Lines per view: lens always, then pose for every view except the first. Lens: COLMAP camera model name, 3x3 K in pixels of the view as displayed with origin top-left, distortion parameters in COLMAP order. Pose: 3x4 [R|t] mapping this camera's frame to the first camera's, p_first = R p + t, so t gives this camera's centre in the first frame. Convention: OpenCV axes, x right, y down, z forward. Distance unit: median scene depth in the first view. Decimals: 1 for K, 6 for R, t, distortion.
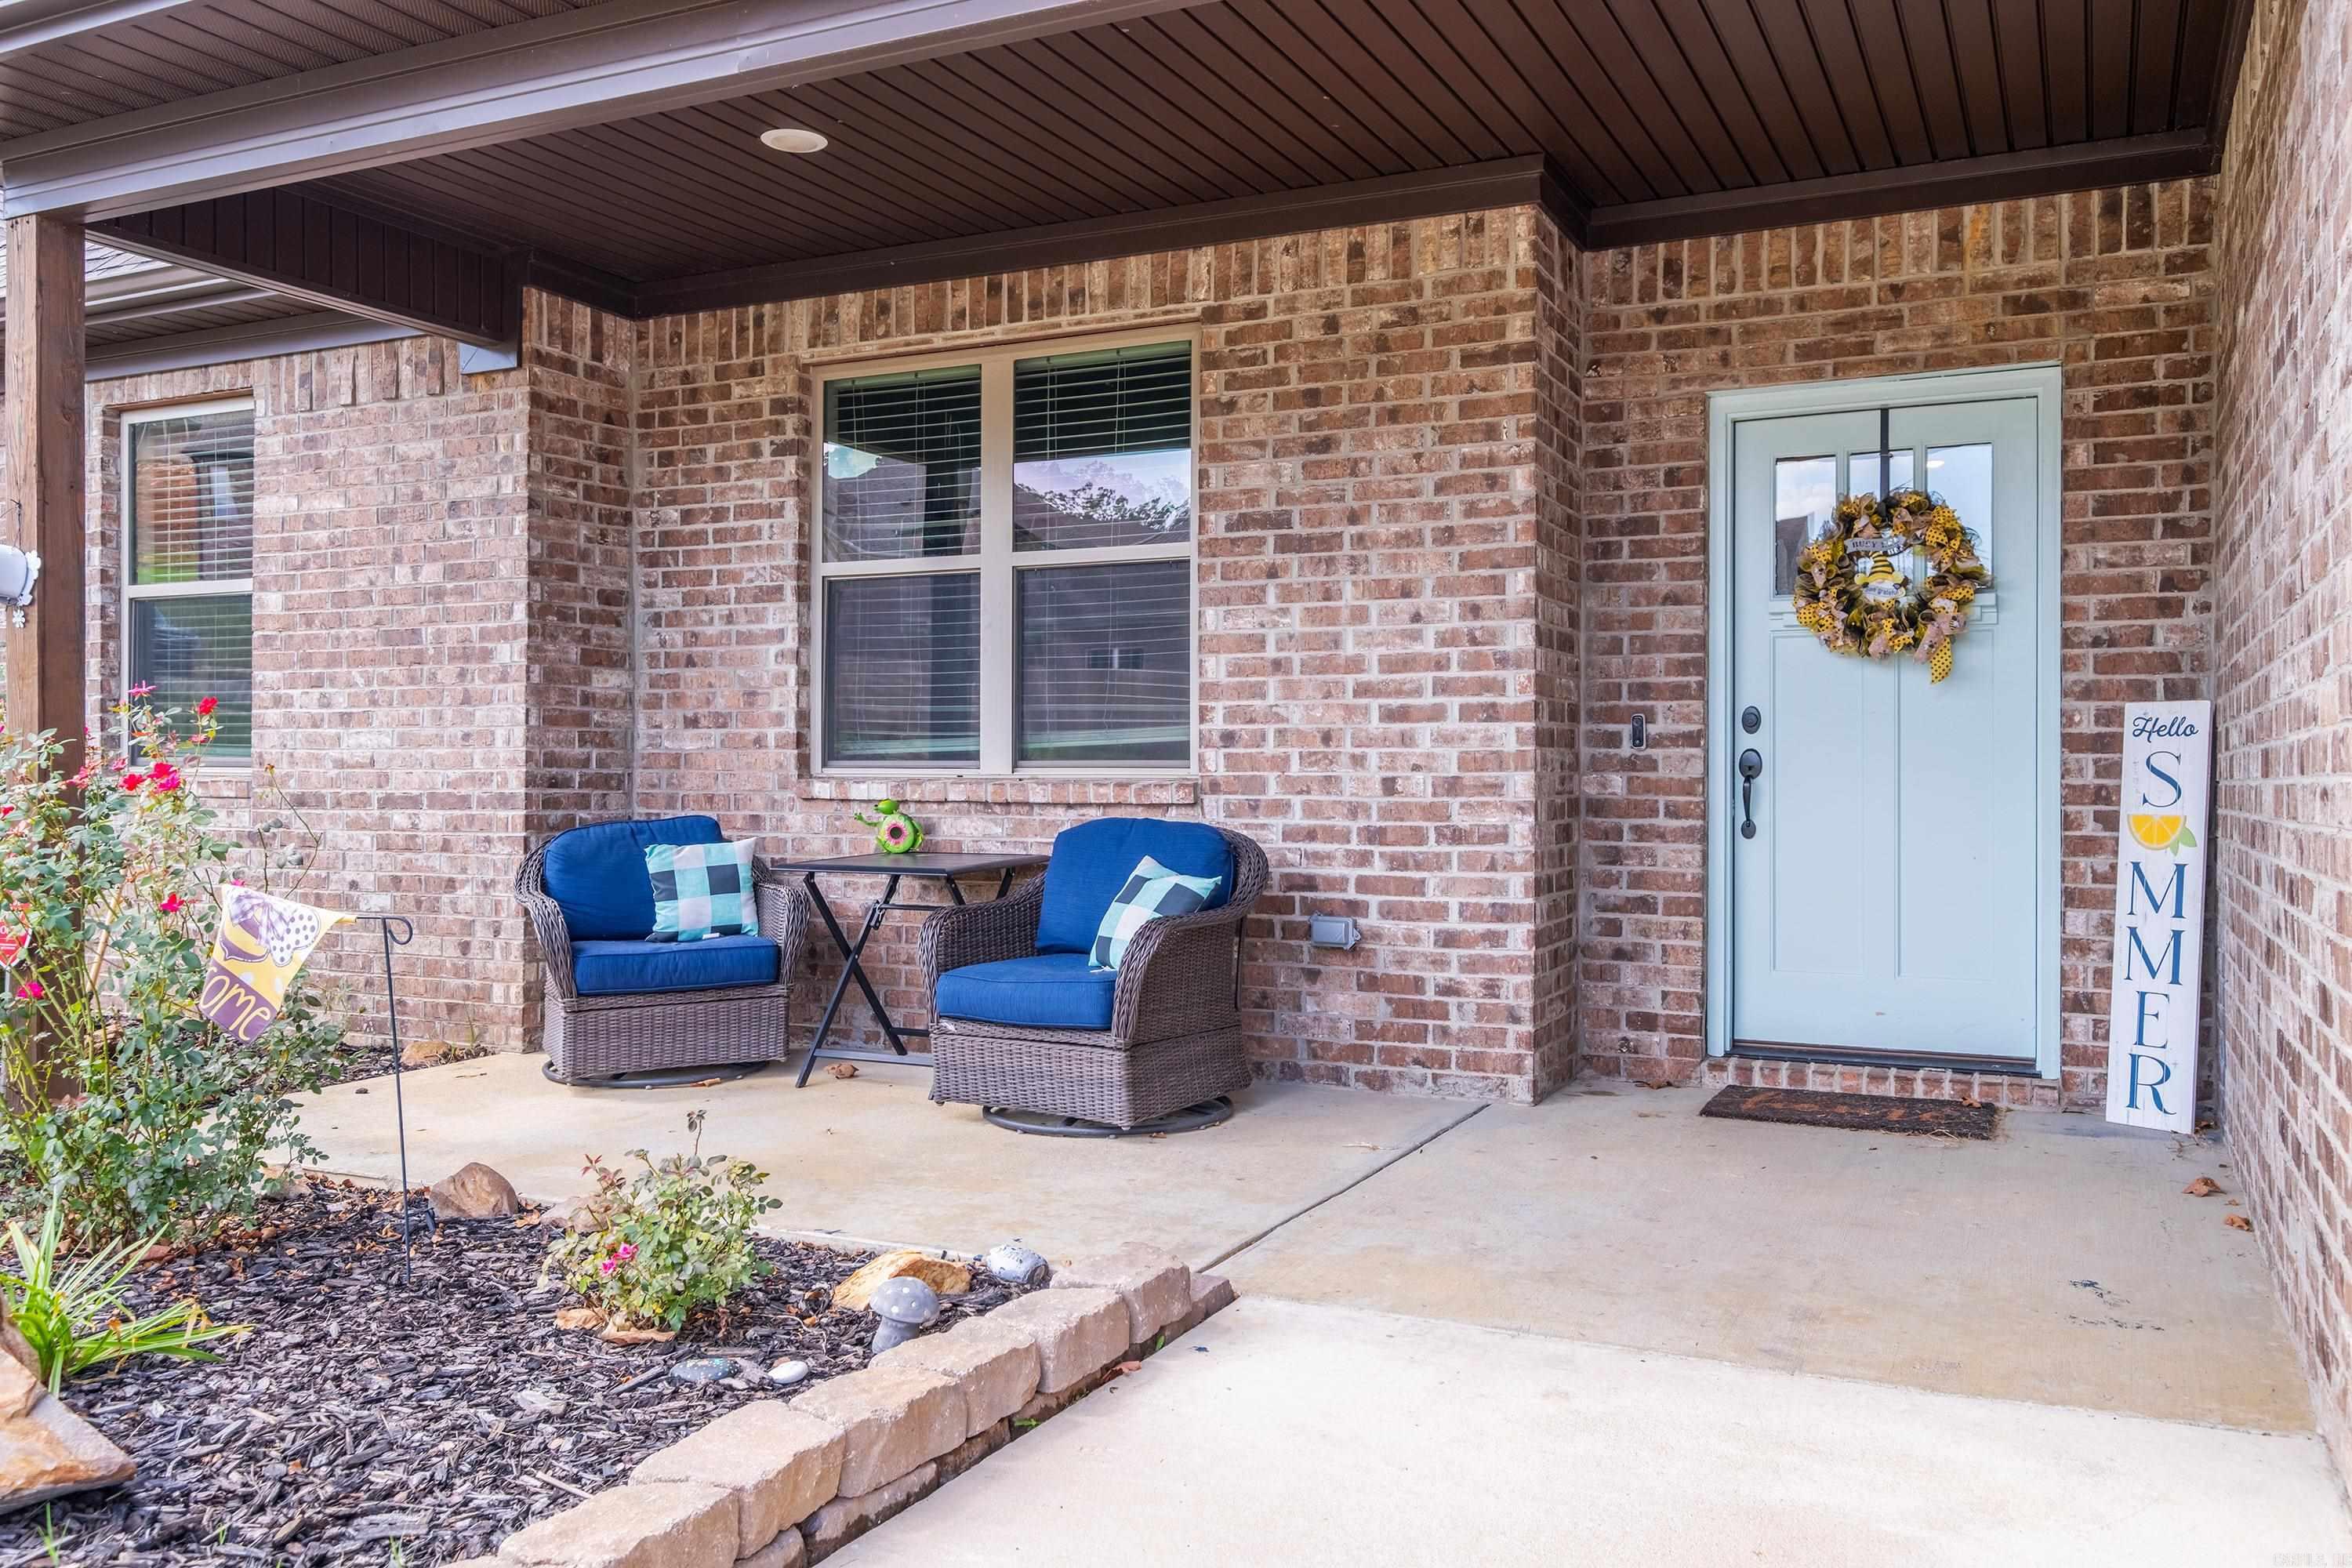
lens RADIAL K [[1857.0, 0, 1177.3], [0, 1857.0, 773.1], [0, 0, 1]] dist [0.006628, 0.003354]
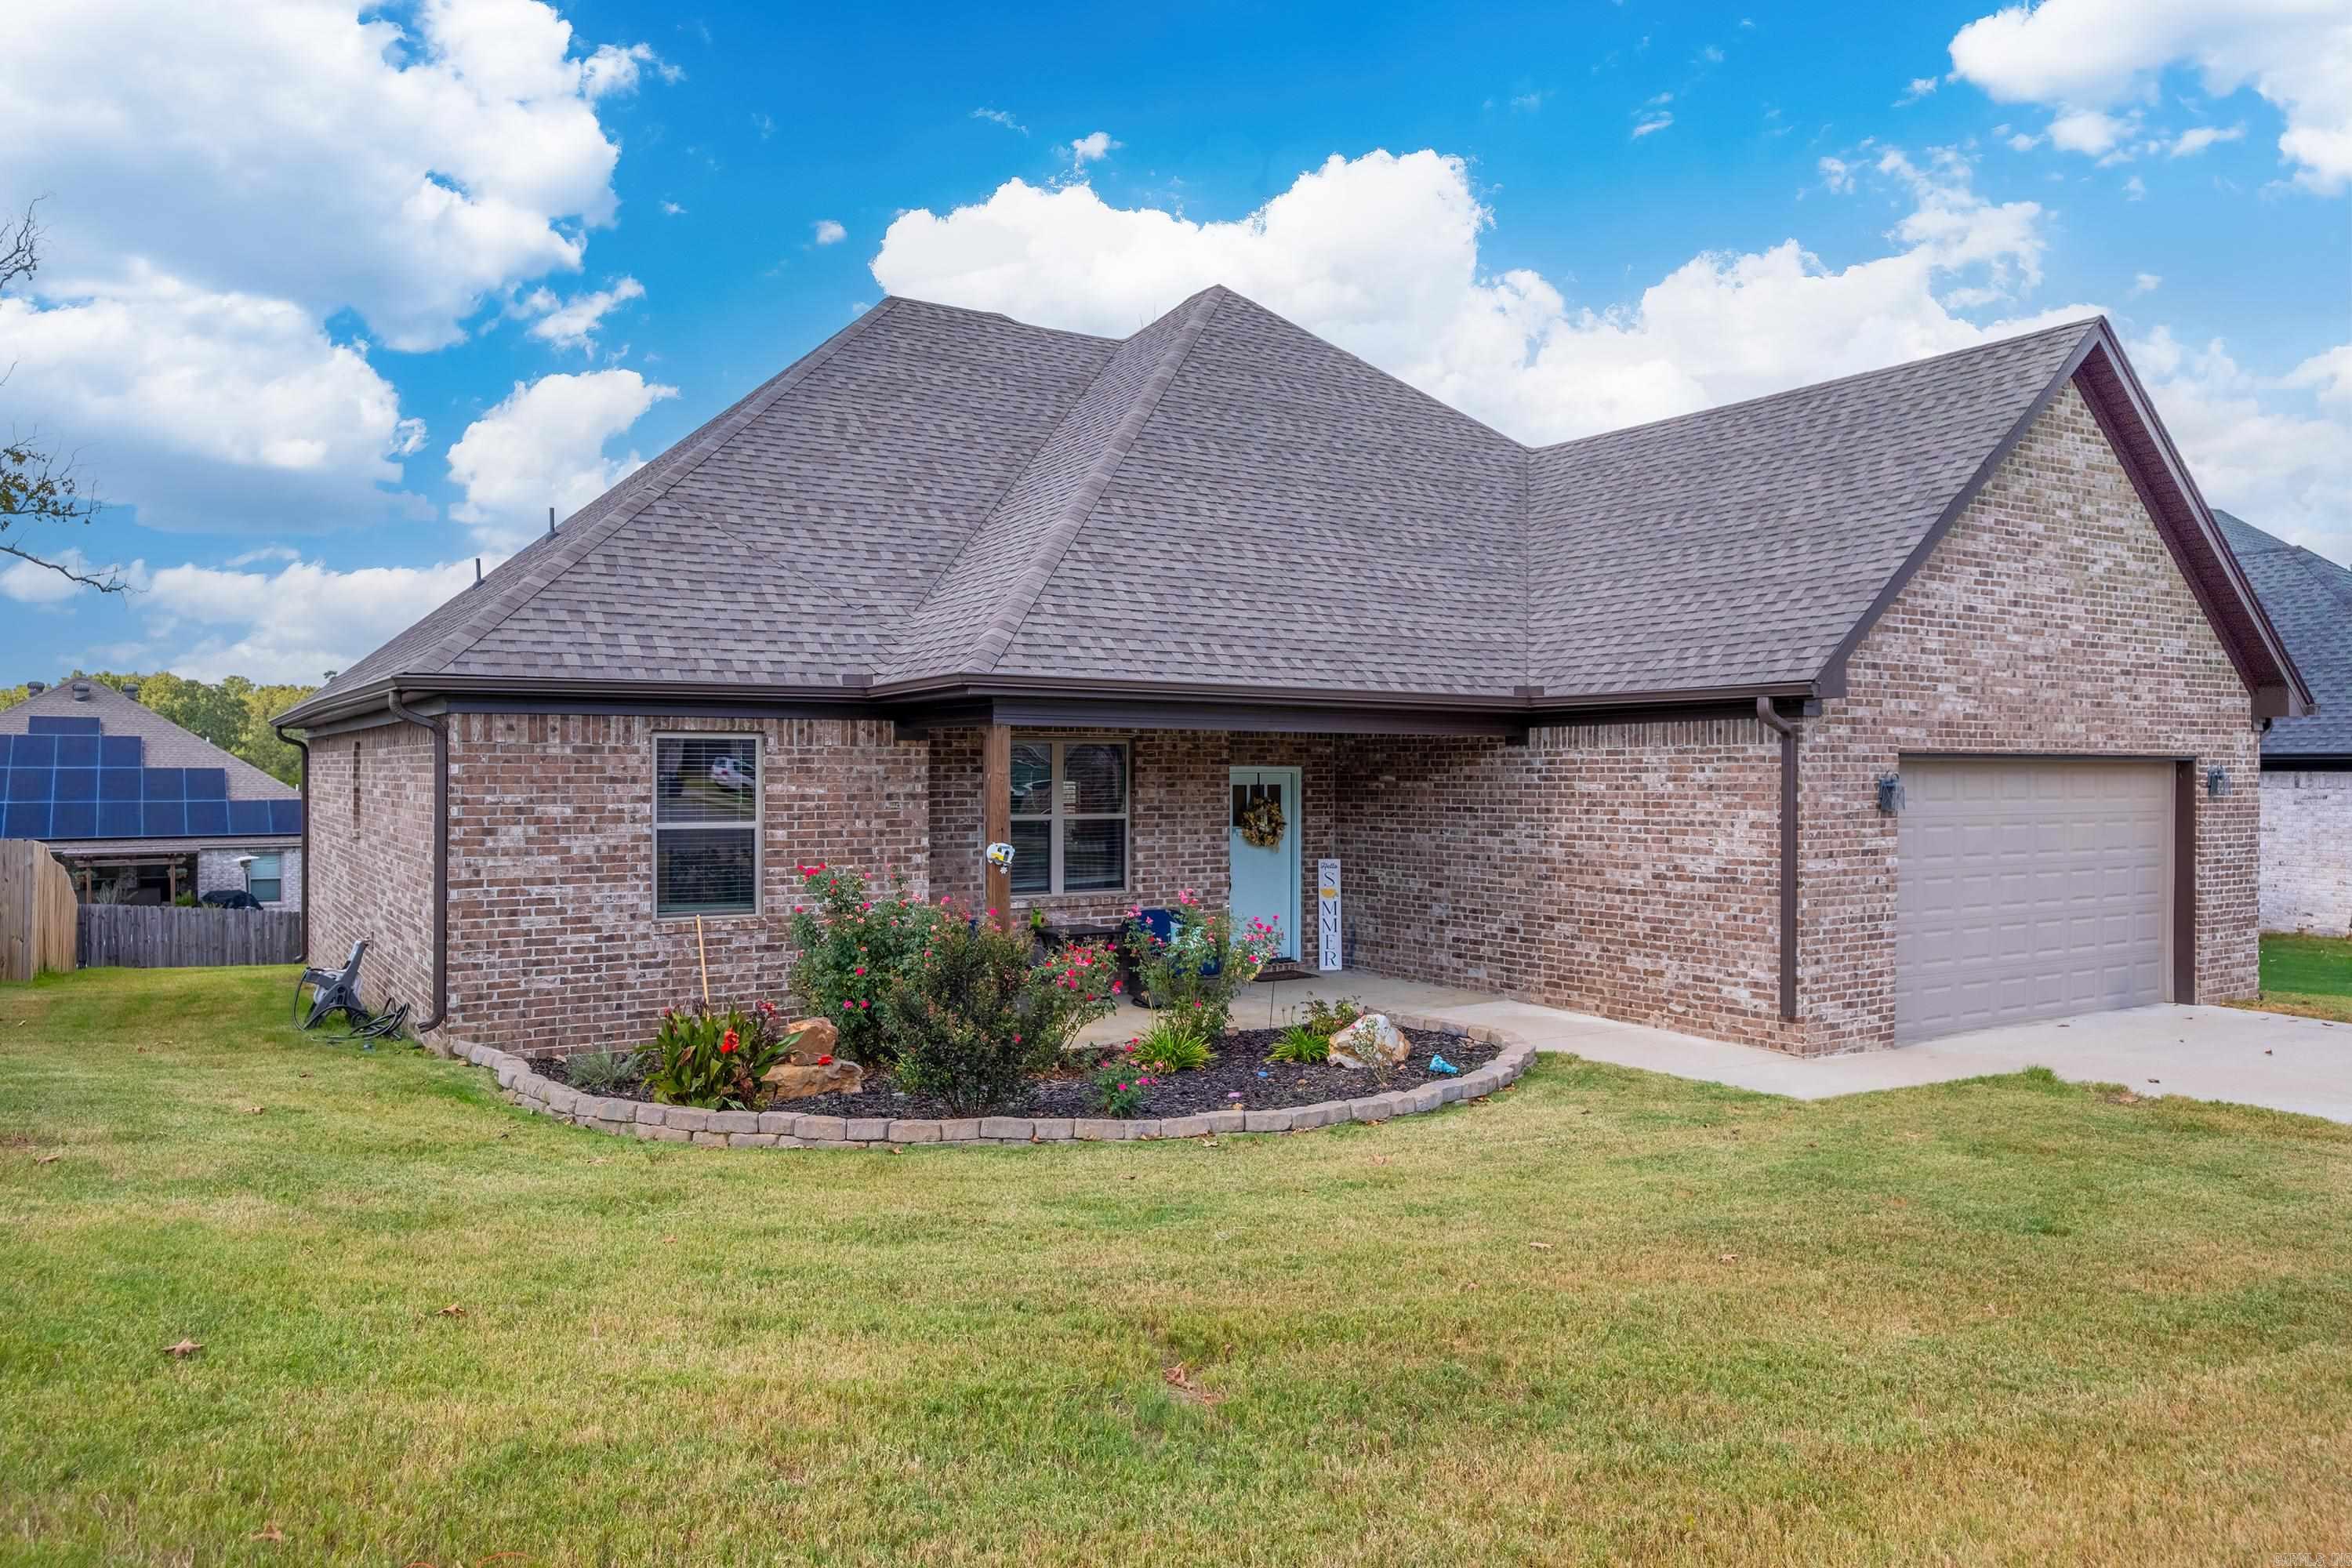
lens RADIAL K [[1621.2, 0, 1176.0], [0, 1621.2, 784.0], [0, 0, 1]] dist [0.022141, -0.002927]
pose [[0.511227, -0.011081, 0.859375, -2.249939], [-0.001648, 0.999902, 0.013874, -0.215256], [-0.859444, -0.008509, 0.511158, -0.395136]]
